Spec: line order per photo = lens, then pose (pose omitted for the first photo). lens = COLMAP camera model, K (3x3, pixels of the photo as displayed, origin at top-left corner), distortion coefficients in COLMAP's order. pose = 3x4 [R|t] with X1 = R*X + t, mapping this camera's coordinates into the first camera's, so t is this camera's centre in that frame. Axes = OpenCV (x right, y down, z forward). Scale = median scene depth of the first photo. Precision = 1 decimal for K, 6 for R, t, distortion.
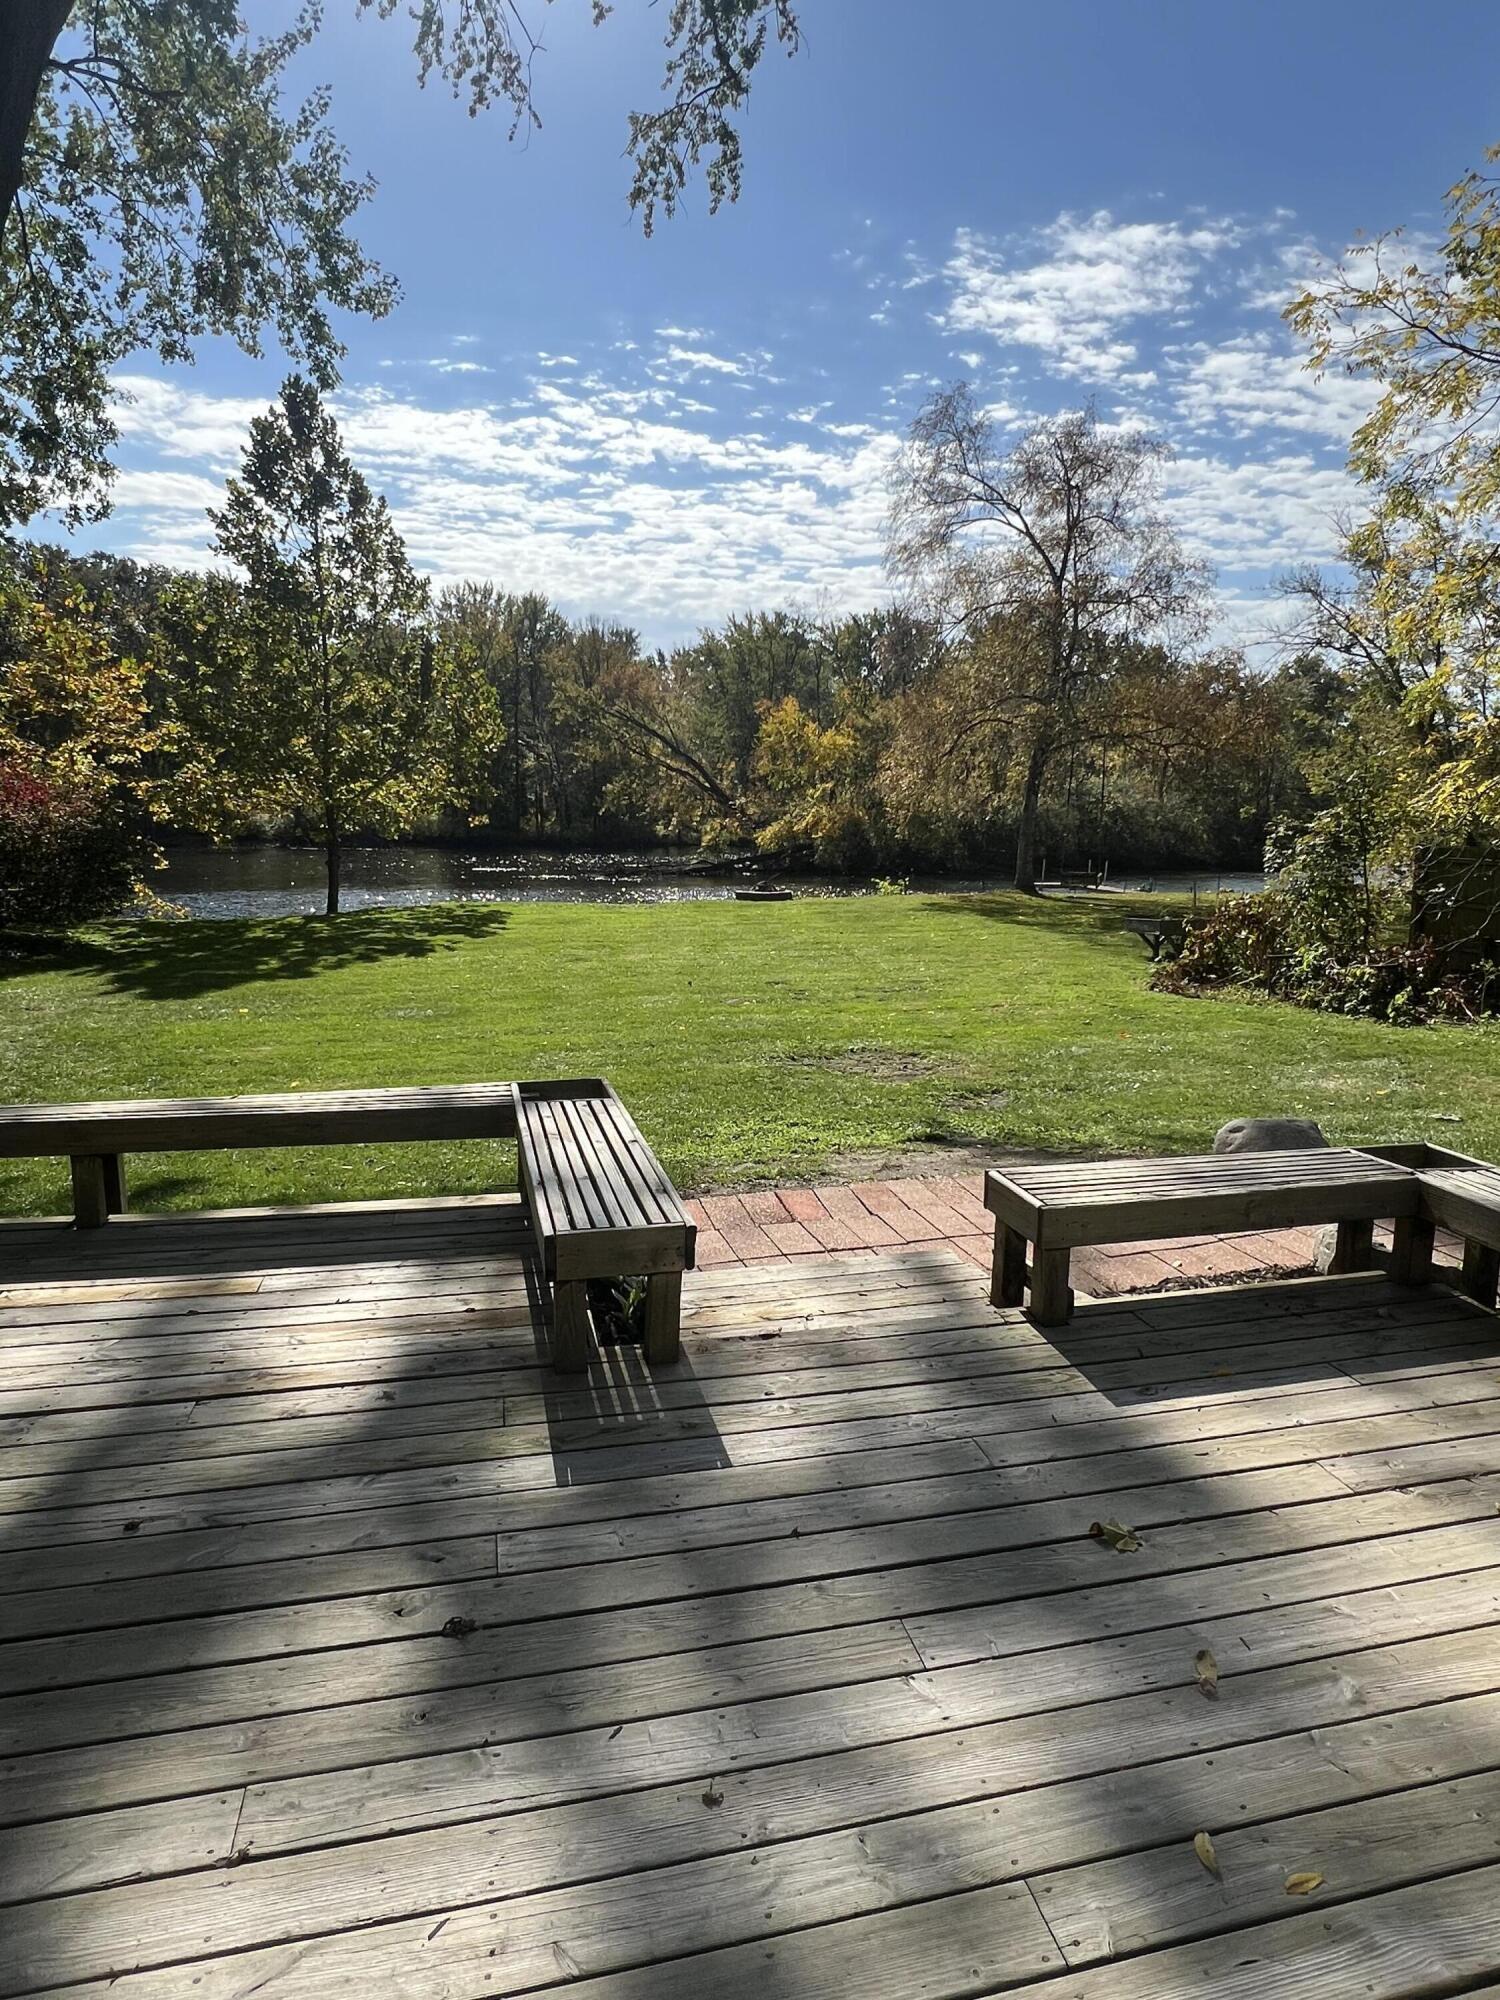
lens RADIAL K [[1136.1, 0, 750.0], [0, 1136.1, 1000.0], [0, 0, 1]] dist [0.002355, -0.001324]
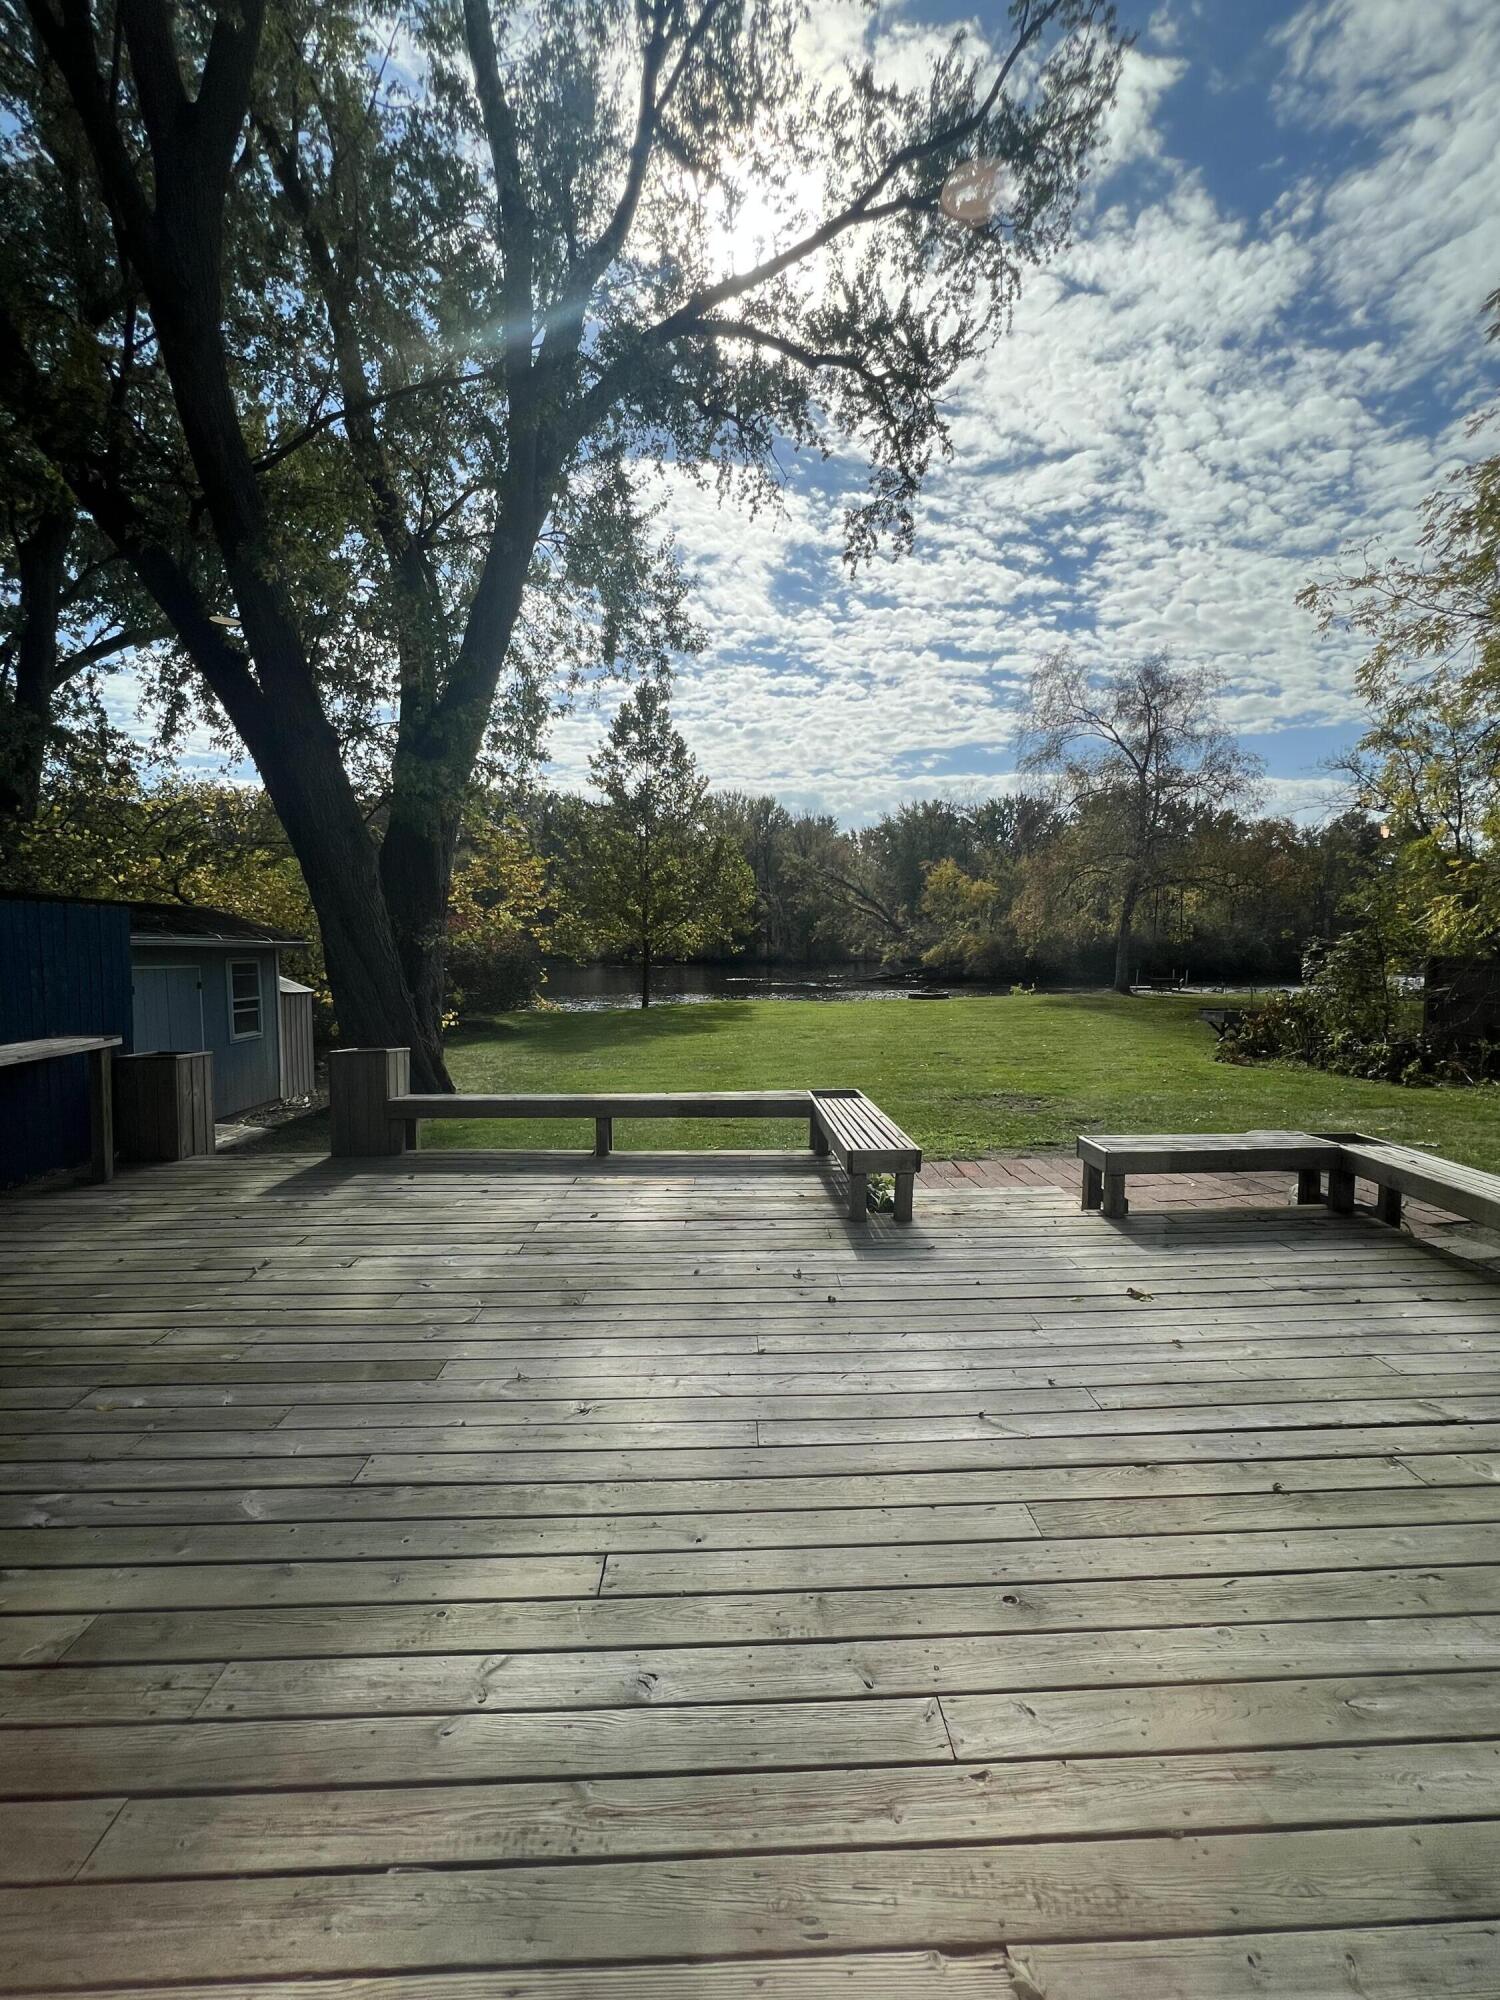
lens RADIAL K [[807.7, 0, 750.0], [0, 807.7, 1000.0], [0, 0, 1]] dist [-0.001882, 0.000073]
pose [[0.979848, -0.001465, -0.199740, -0.006732], [-0.016360, 0.996025, -0.087563, 0.007556], [0.199074, 0.089066, 0.975929, -0.054678]]
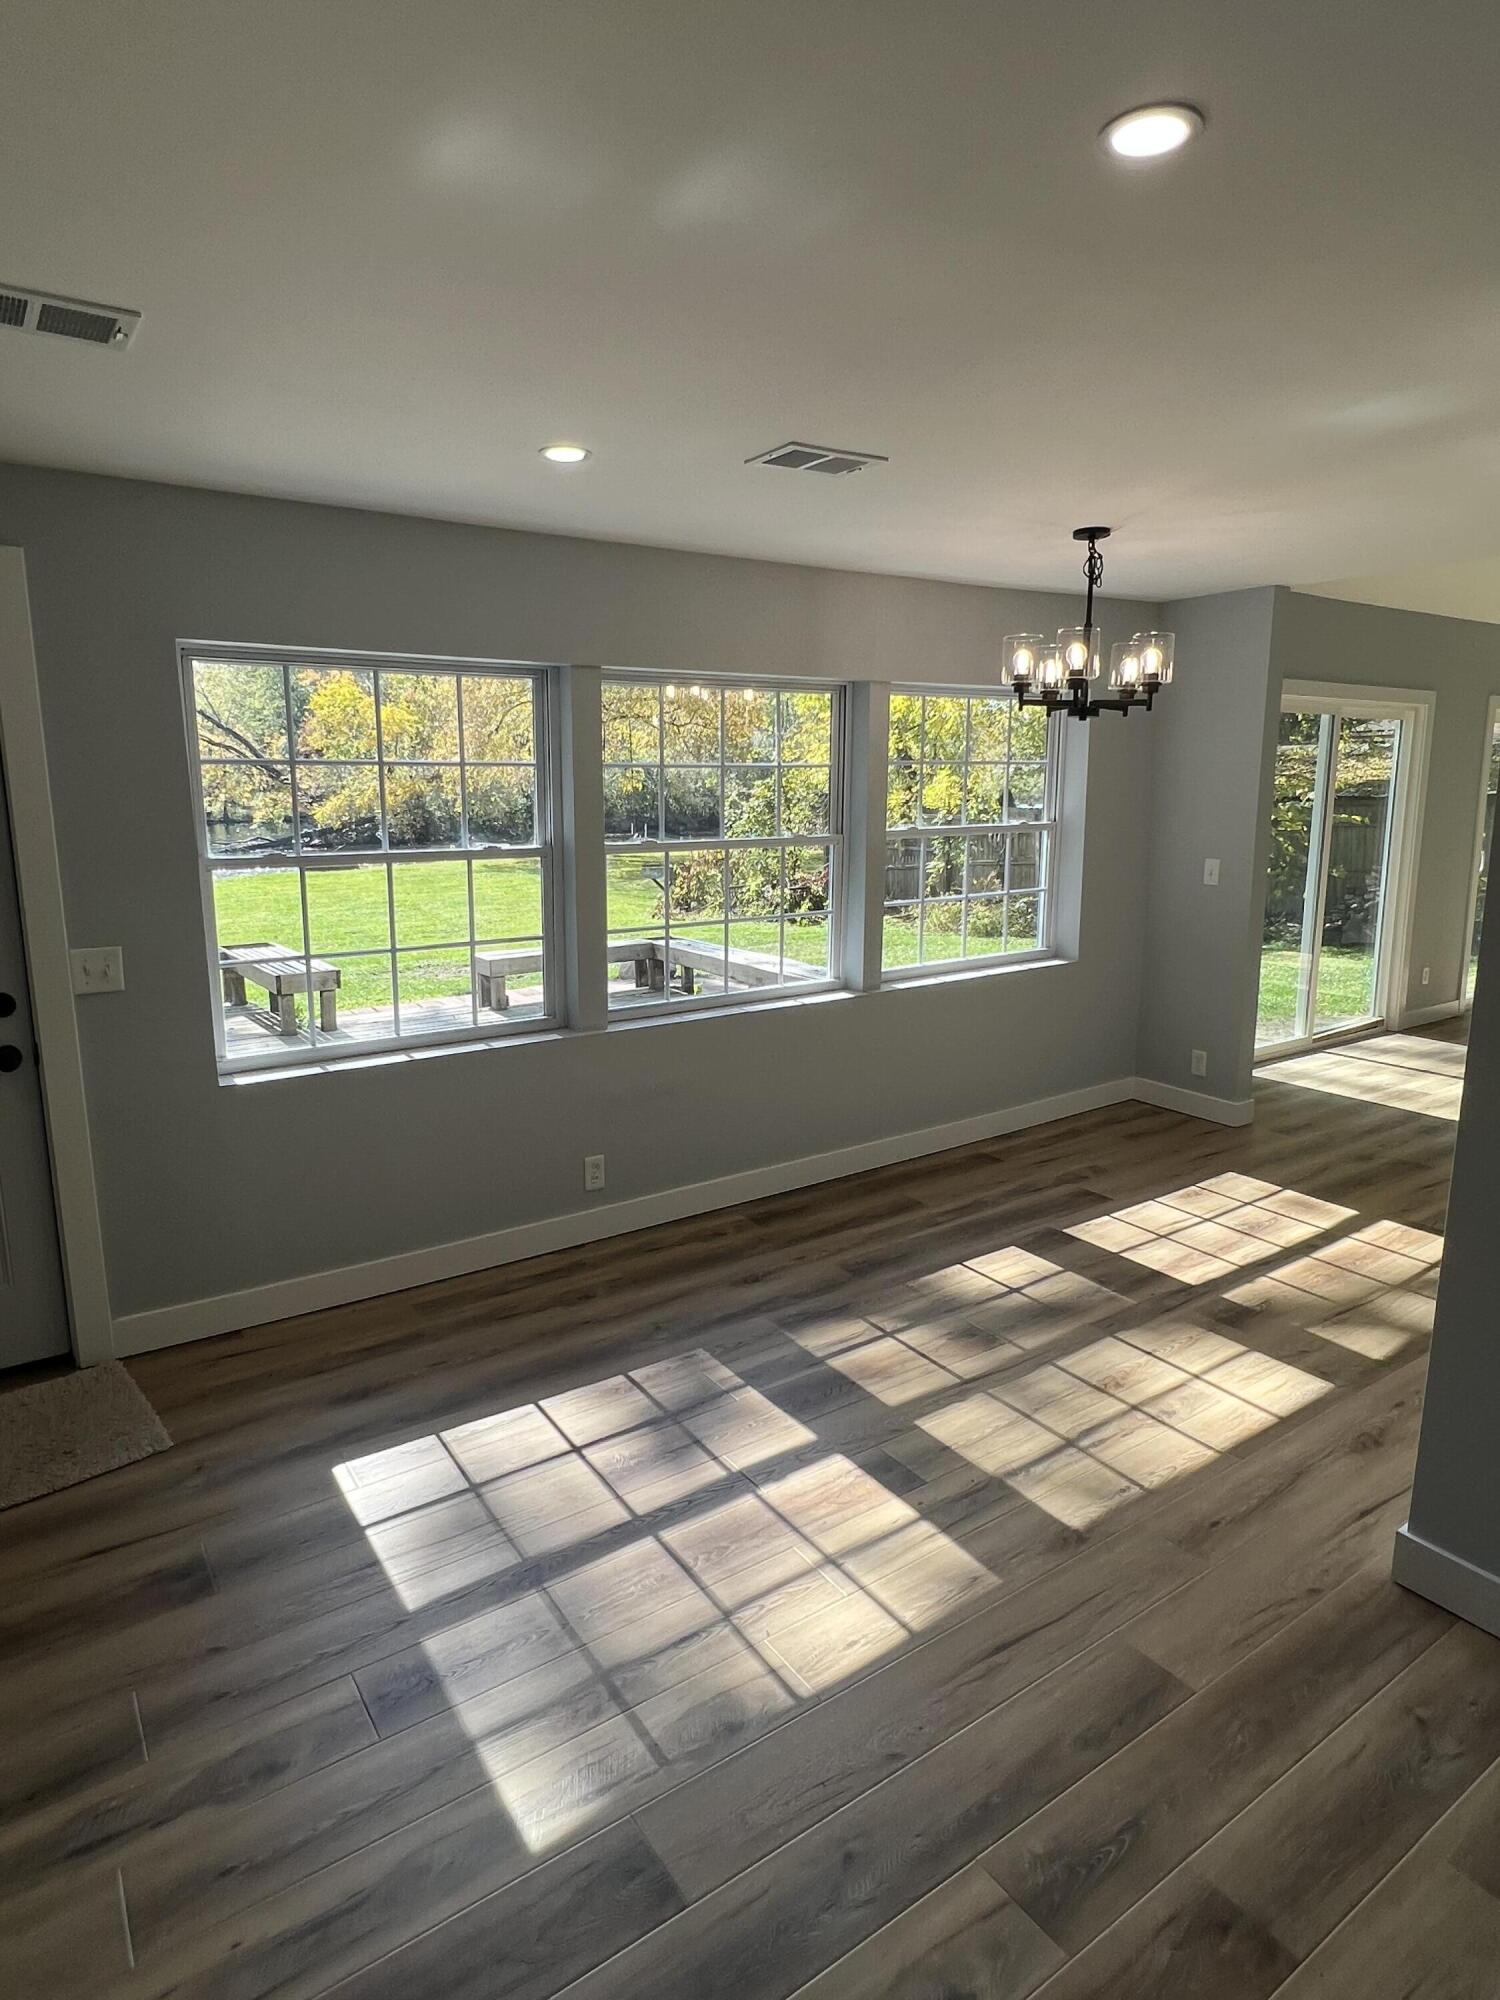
lens RADIAL K [[1151.3, 0, 759.2], [0, 1151.3, 974.0], [0, 0, 1]] dist [0.000307, -0.001009]
pose [[0.930283, -0.078318, 0.358384, -0.010482], [0.077697, 0.996846, 0.016158, 0.026058], [-0.358519, 0.012814, 0.933434, -0.176444]]
